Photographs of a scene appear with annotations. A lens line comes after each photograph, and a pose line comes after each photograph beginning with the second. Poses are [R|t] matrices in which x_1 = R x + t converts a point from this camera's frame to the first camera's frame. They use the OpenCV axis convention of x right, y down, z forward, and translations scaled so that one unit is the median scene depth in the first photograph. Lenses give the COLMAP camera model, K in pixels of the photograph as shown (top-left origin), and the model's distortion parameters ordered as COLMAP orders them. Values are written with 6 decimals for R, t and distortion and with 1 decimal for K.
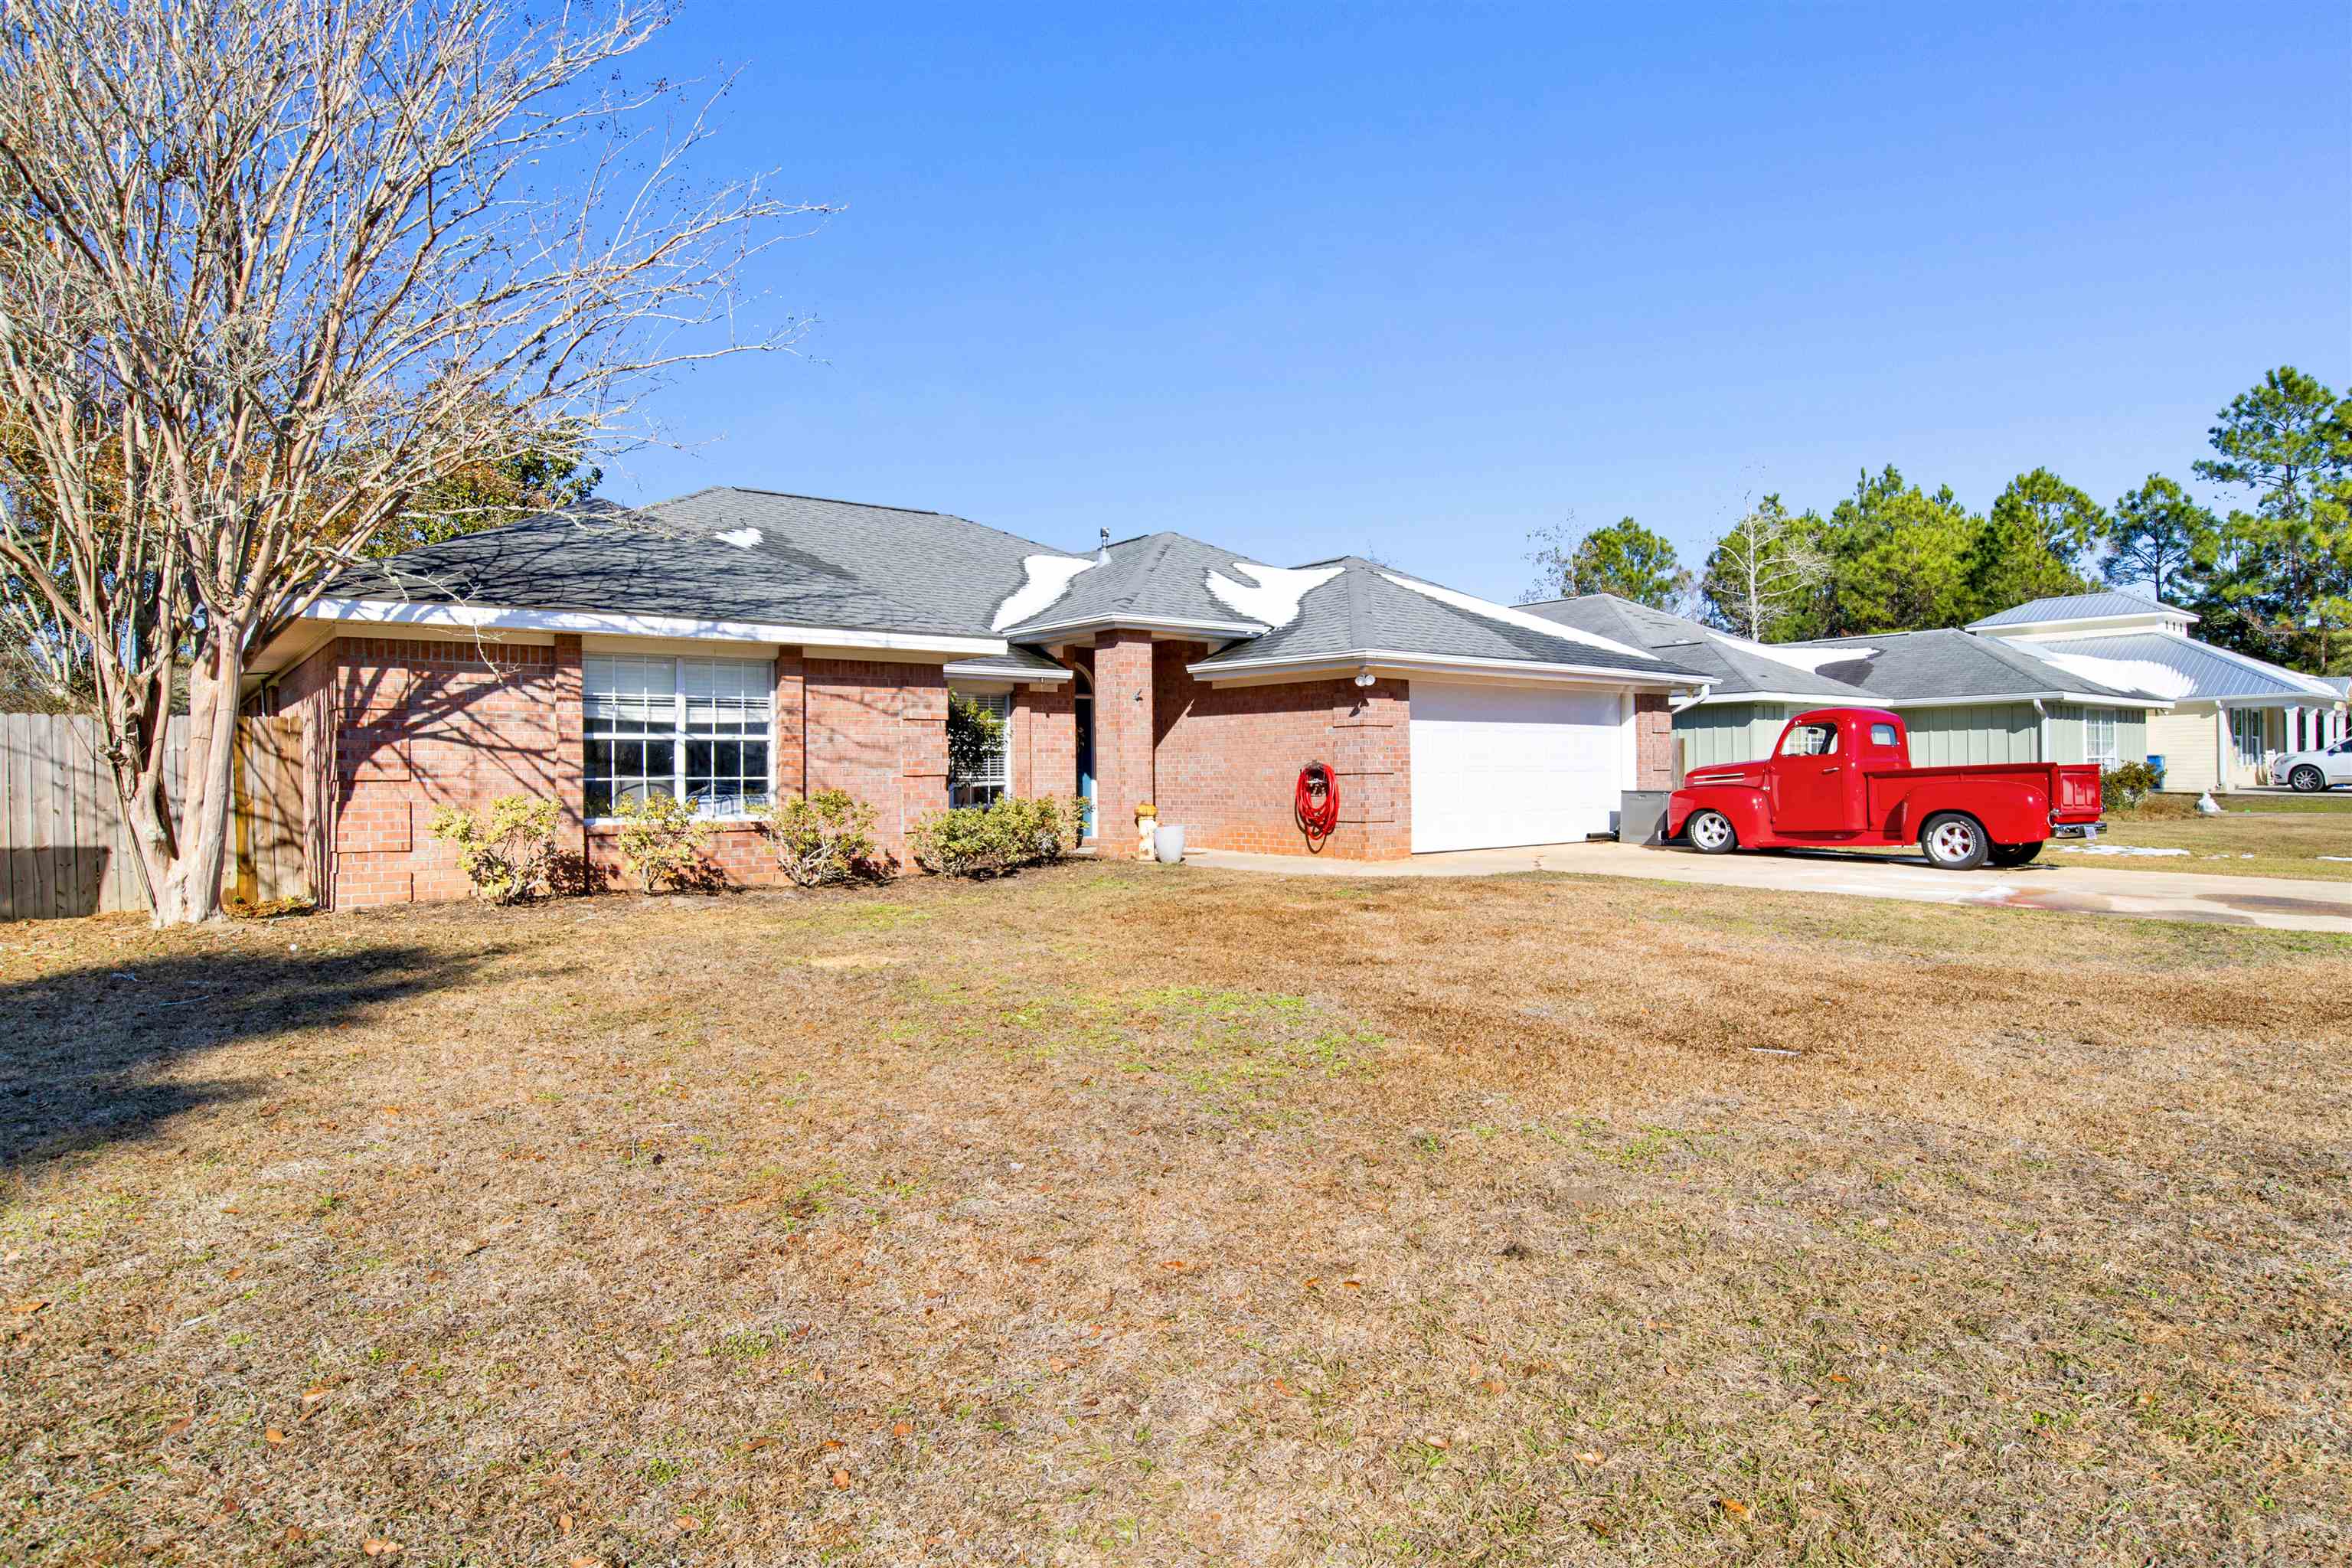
lens RADIAL K [[1373.9, 0, 1176.0], [0, 1373.9, 784.0], [0, 0, 1]] dist [-0.055806, 0.000925]
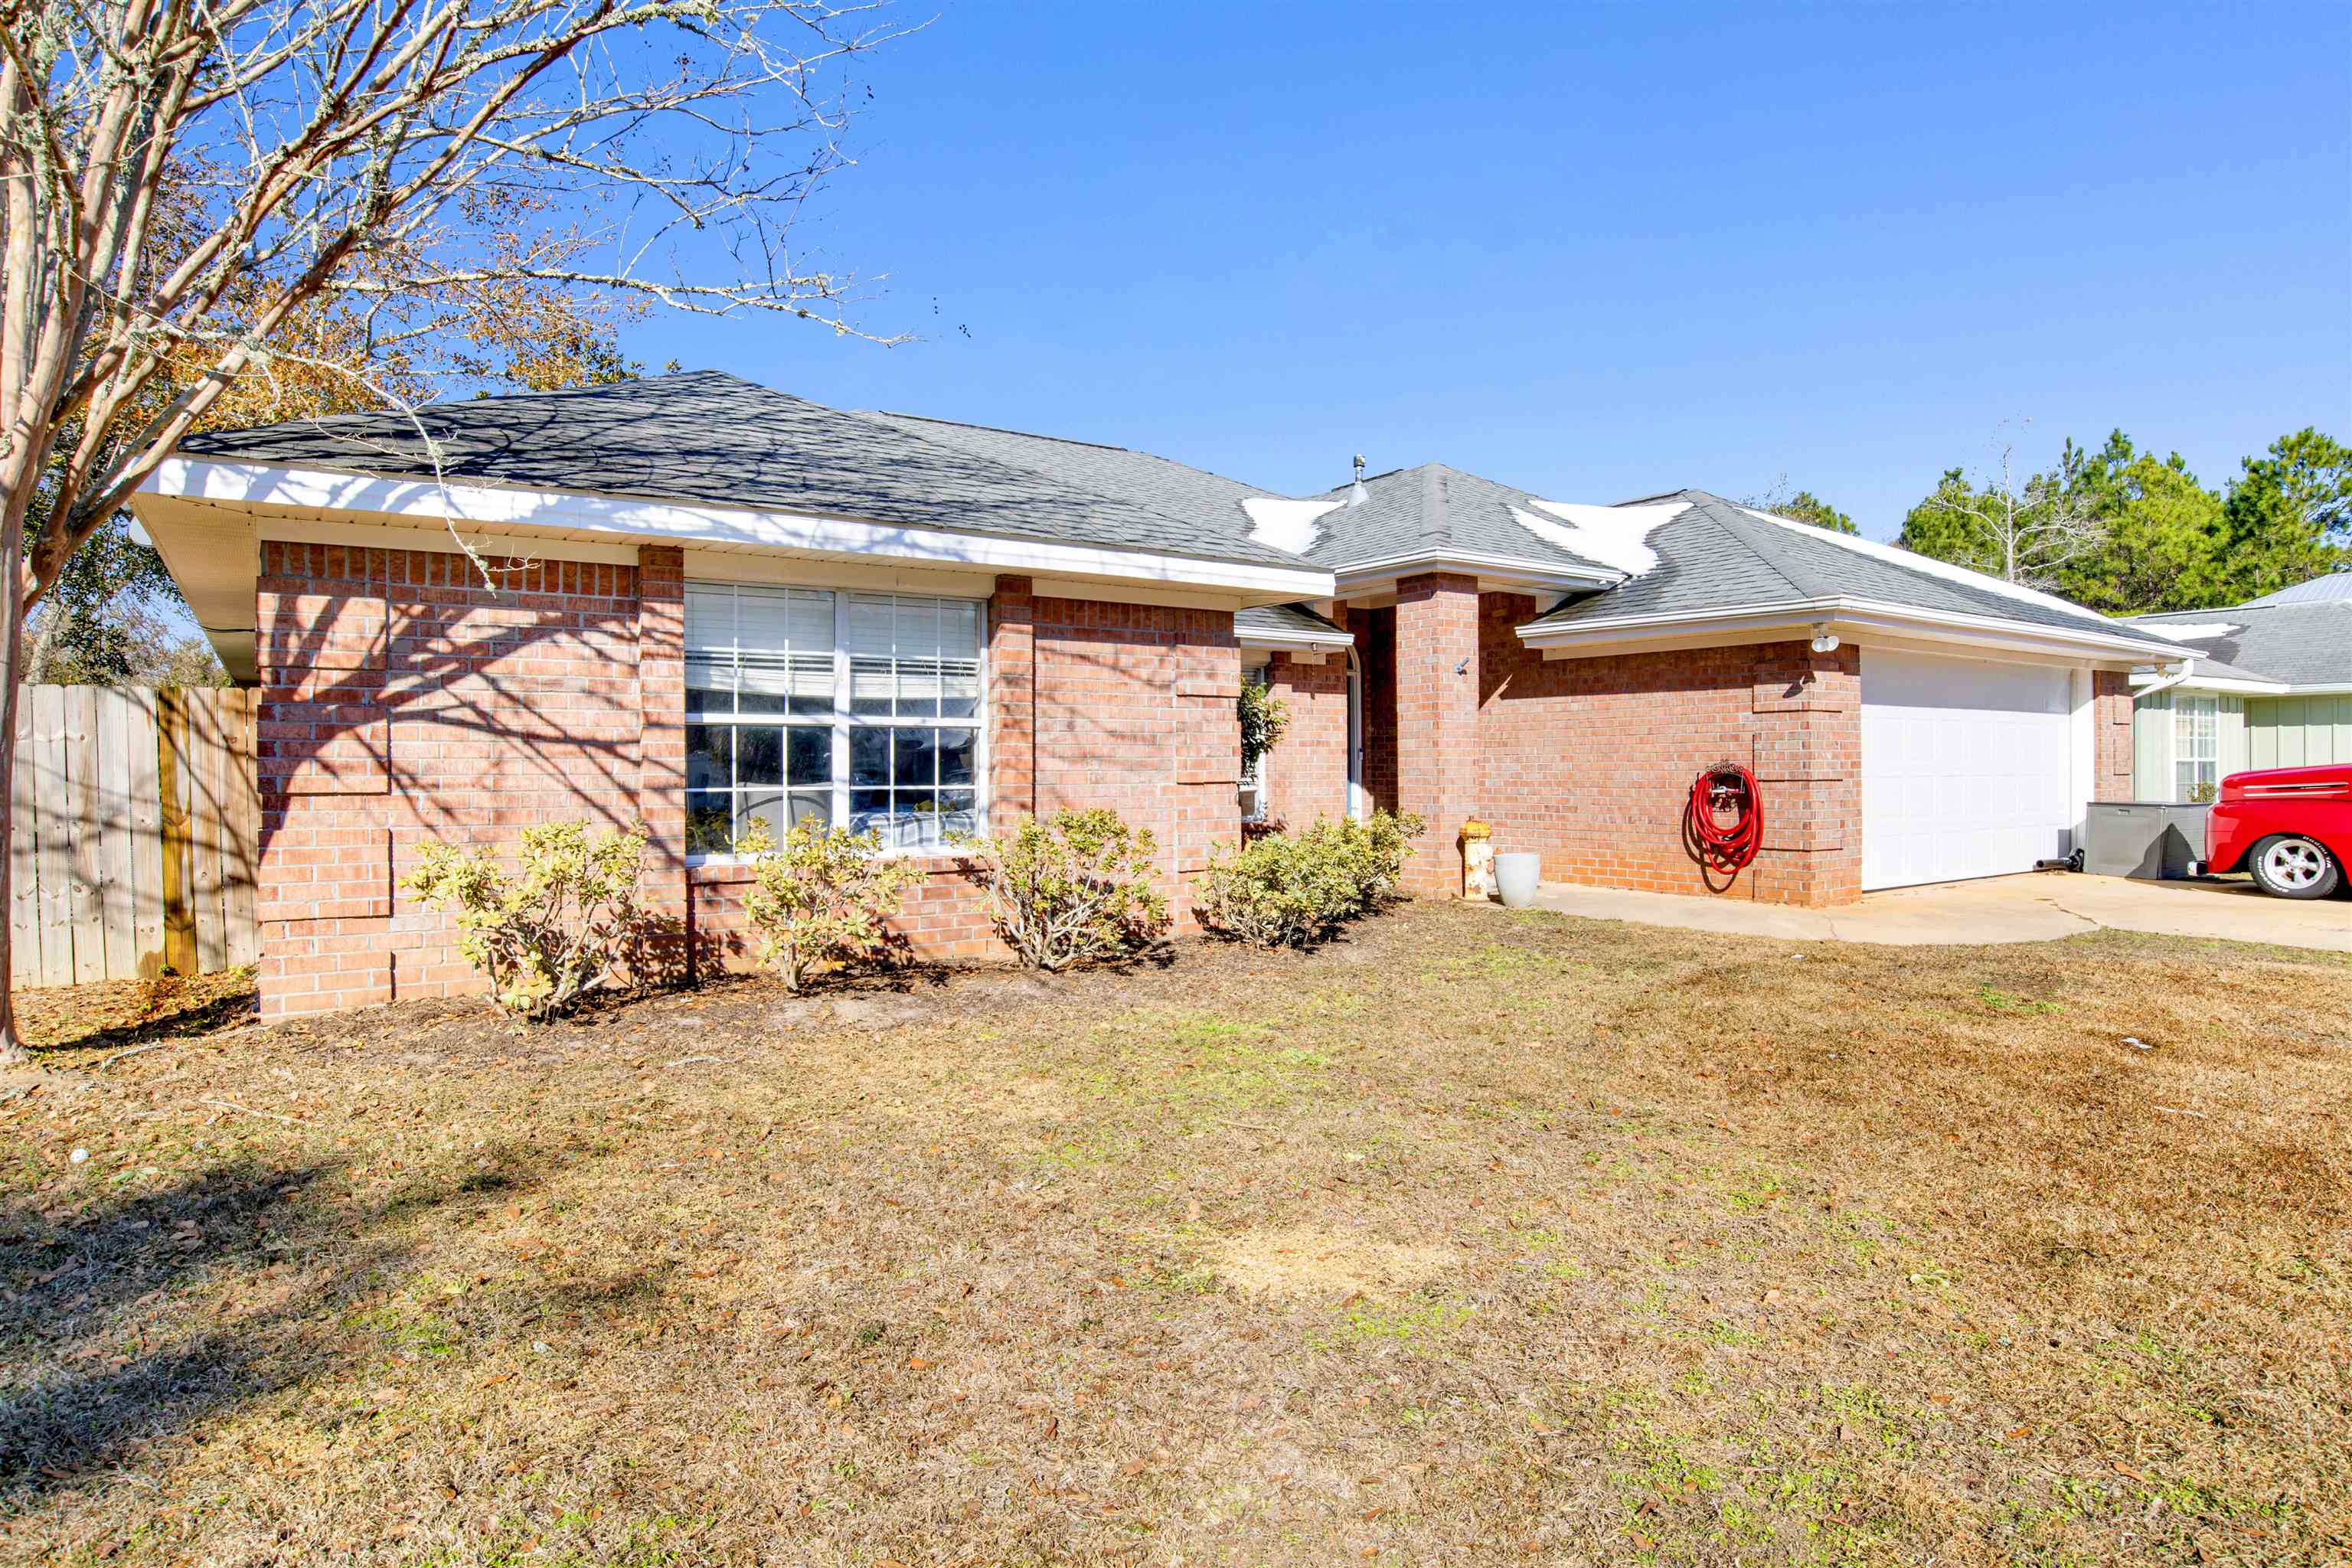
lens RADIAL K [[1363.5, 0, 1180.9], [0, 1363.5, 796.2], [0, 0, 1]] dist [-0.048940, 0.000884]
pose [[0.997456, 0.006154, -0.071016, -0.162720], [-0.005126, 0.999880, 0.014638, -0.009983], [0.071098, -0.014236, 0.997368, 0.389271]]
